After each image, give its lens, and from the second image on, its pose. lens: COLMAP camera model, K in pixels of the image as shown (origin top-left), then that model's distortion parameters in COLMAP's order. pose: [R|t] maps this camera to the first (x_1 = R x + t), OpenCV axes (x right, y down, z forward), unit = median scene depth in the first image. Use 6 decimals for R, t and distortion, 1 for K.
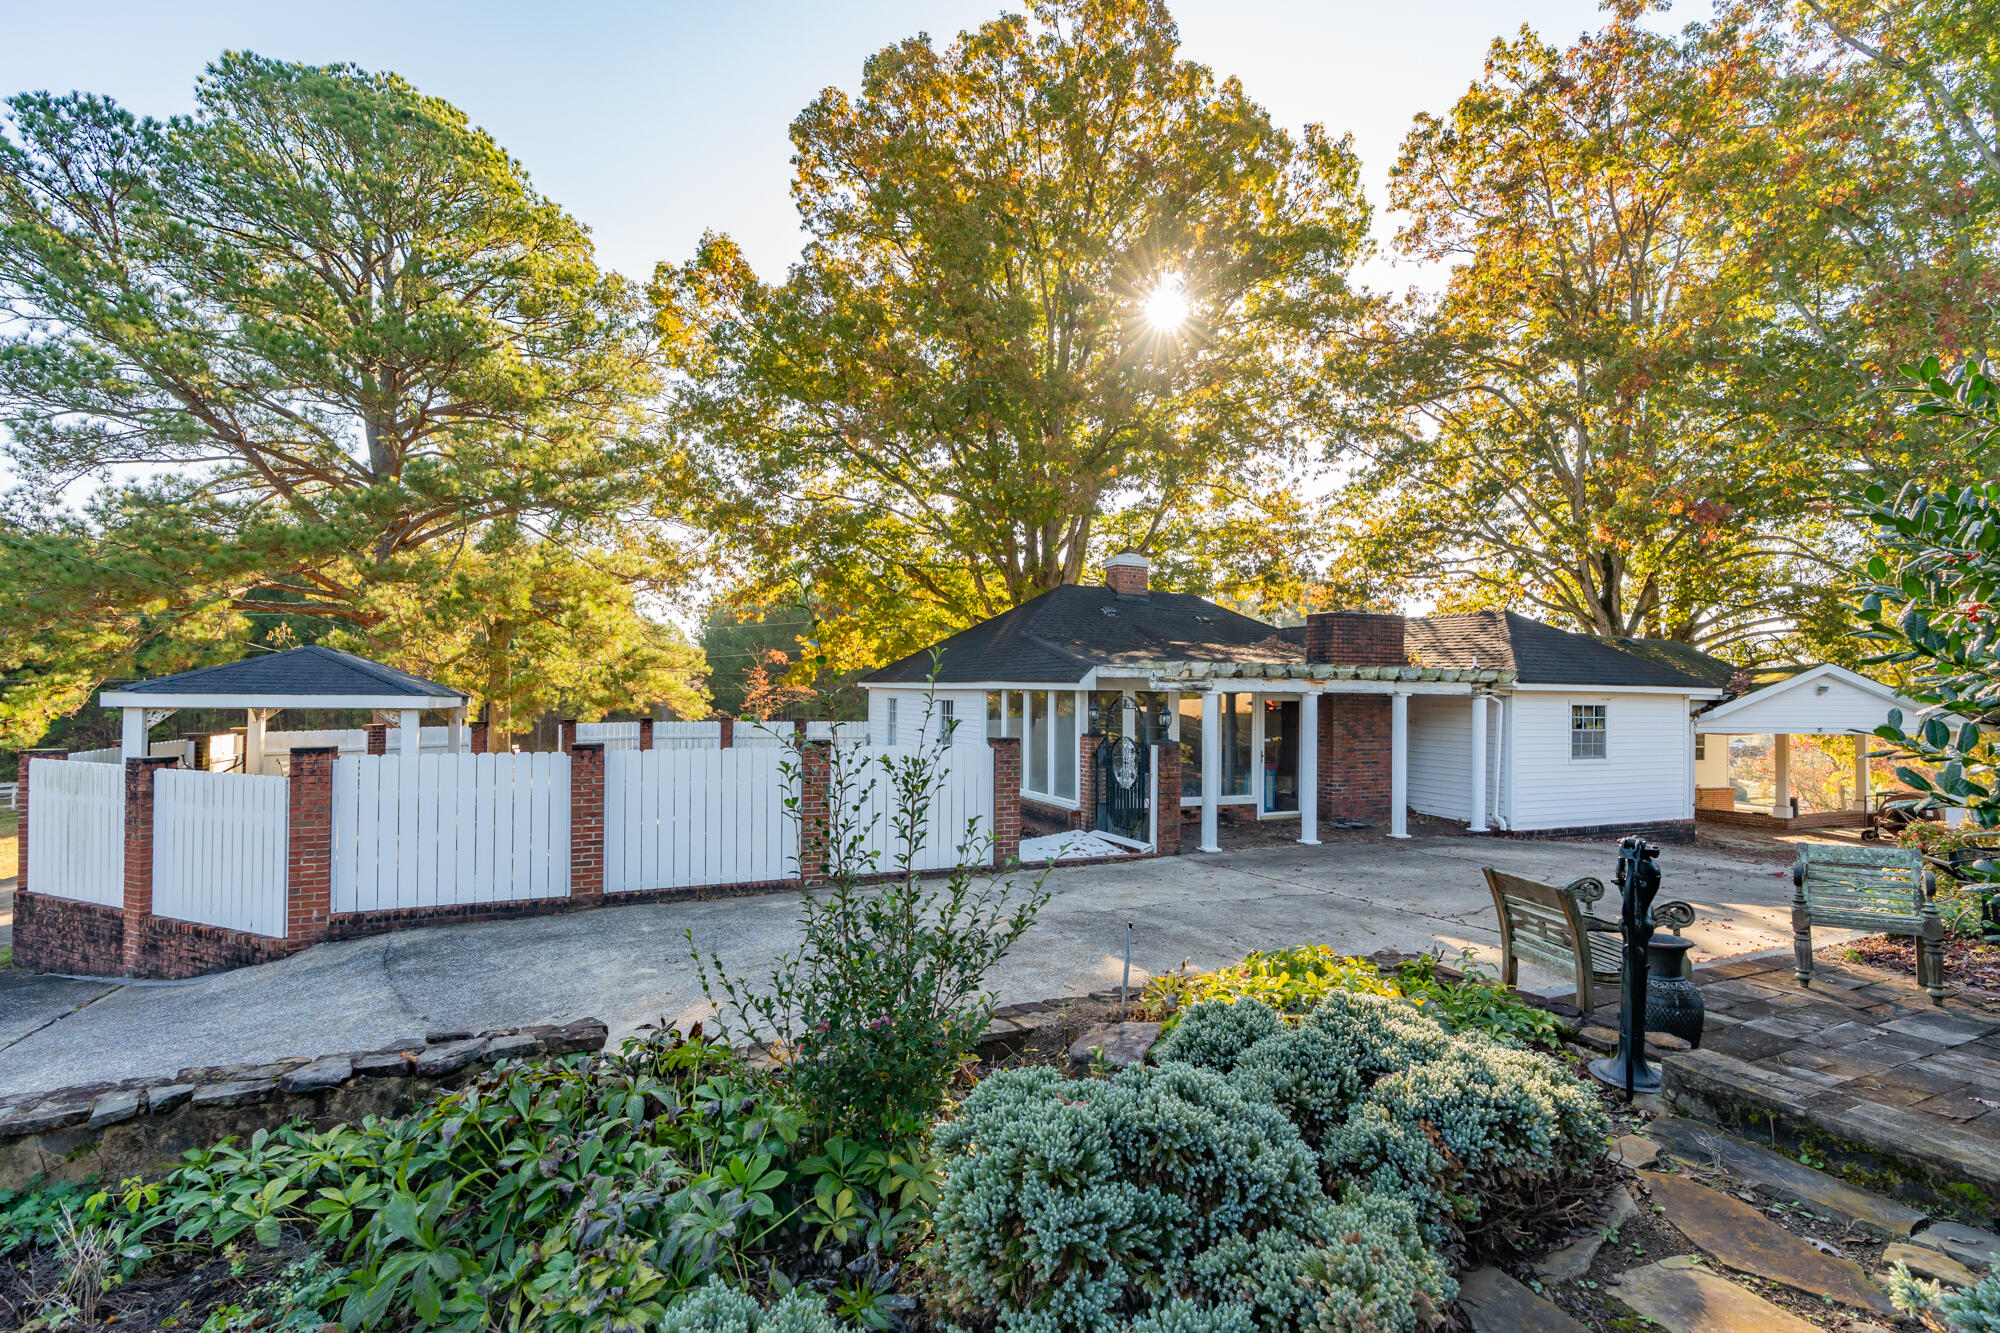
lens RADIAL K [[904.9, 0, 1001.4], [0, 904.9, 678.9], [0, 0, 1]] dist [-0.015561, -0.000169]
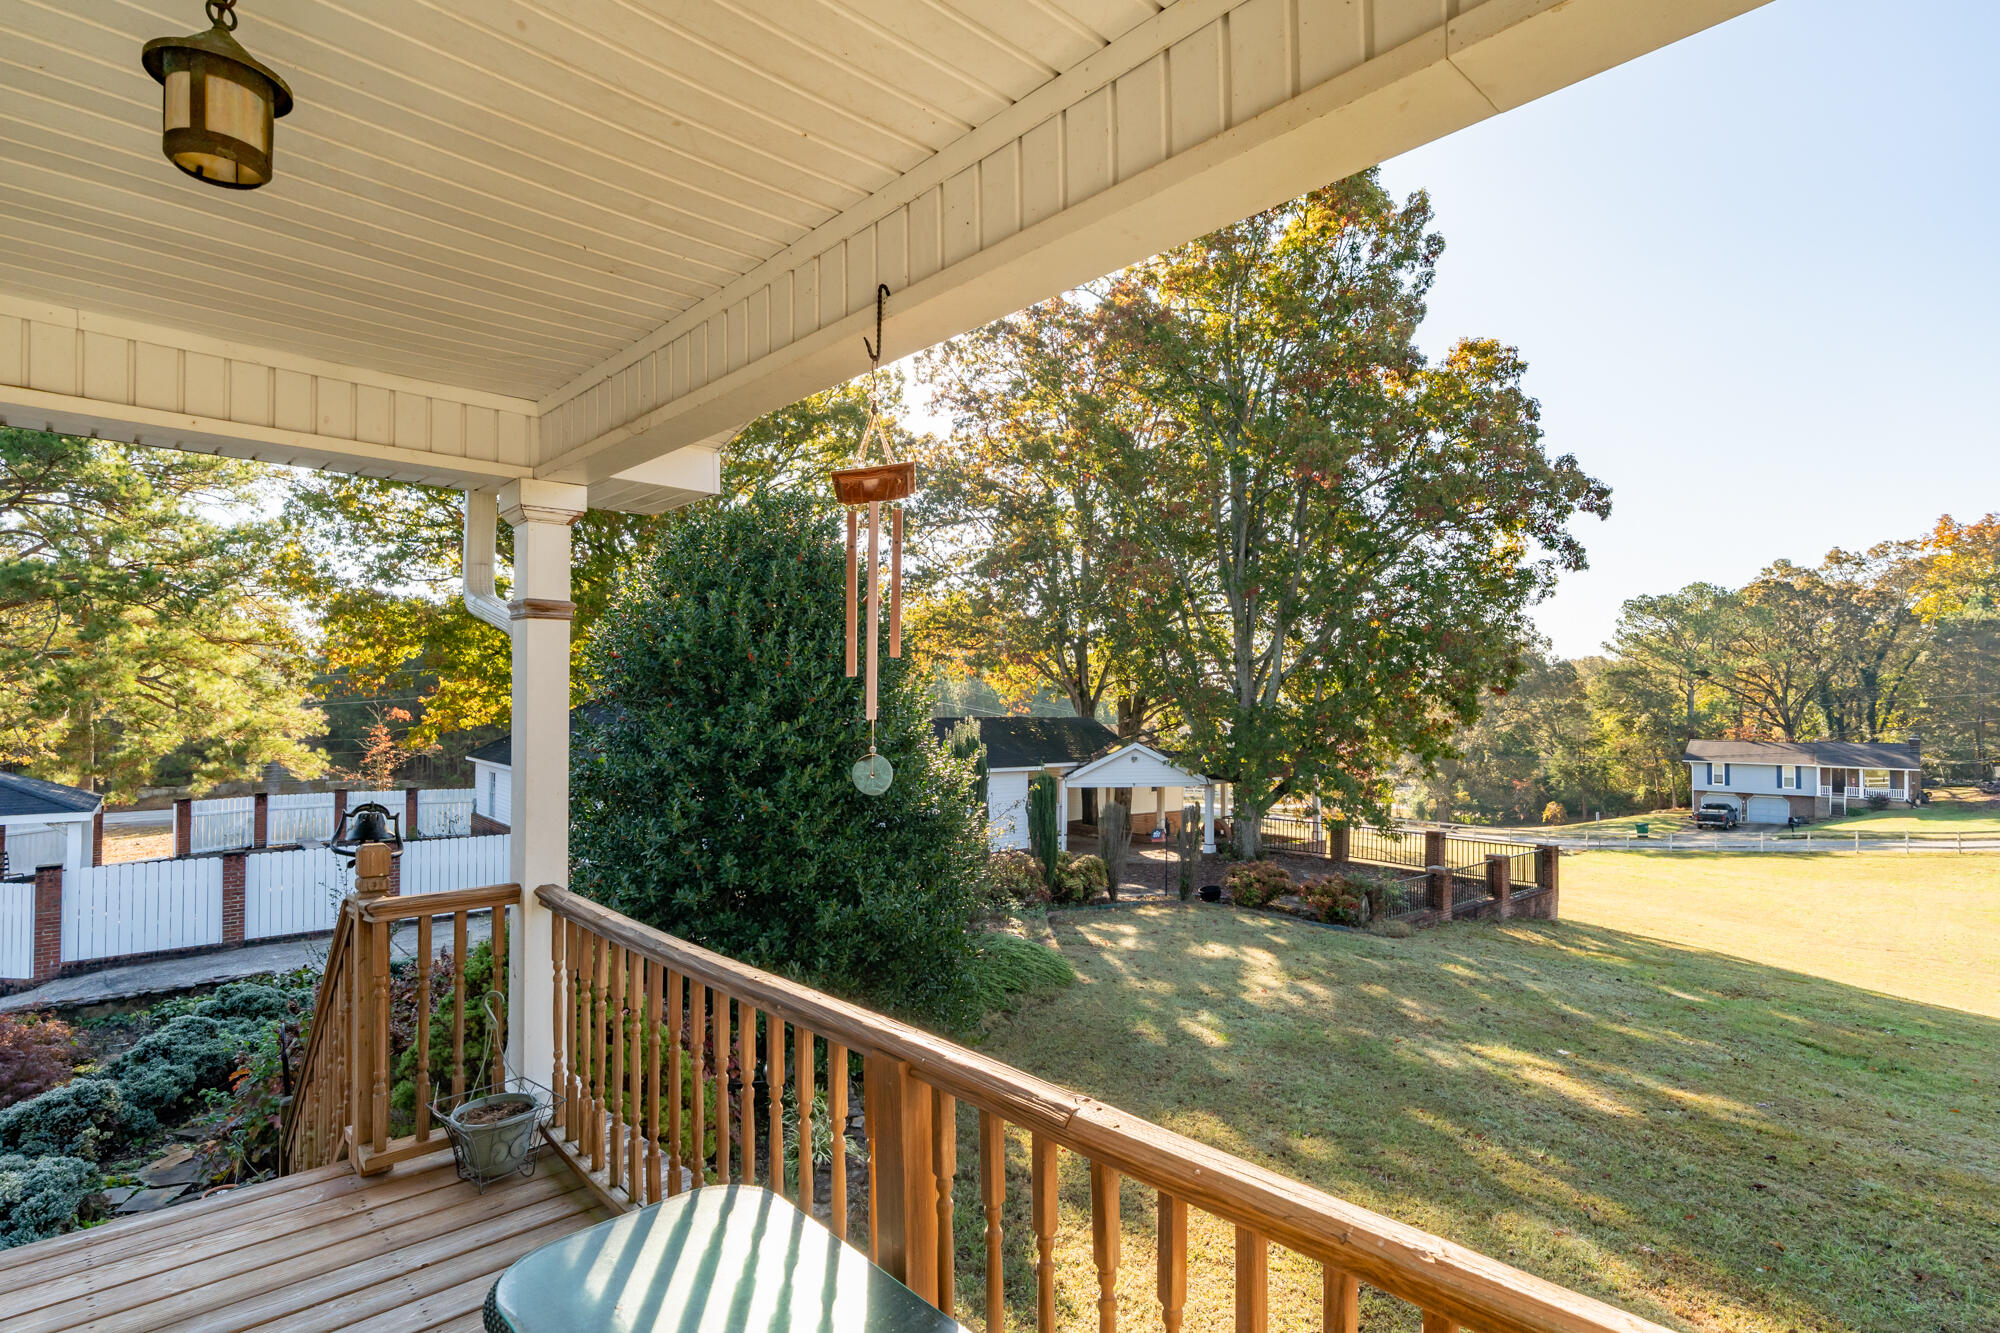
lens RADIAL K [[1002.4, 0, 1010.0], [0, 1002.4, 667.4], [0, 0, 1]] dist [-0.007751, -0.002707]
pose [[0.960313, 0.001789, 0.278919, 0.410825], [0.000901, 0.999954, -0.009516, -0.251294], [-0.278923, 0.009389, 0.960268, -1.187513]]
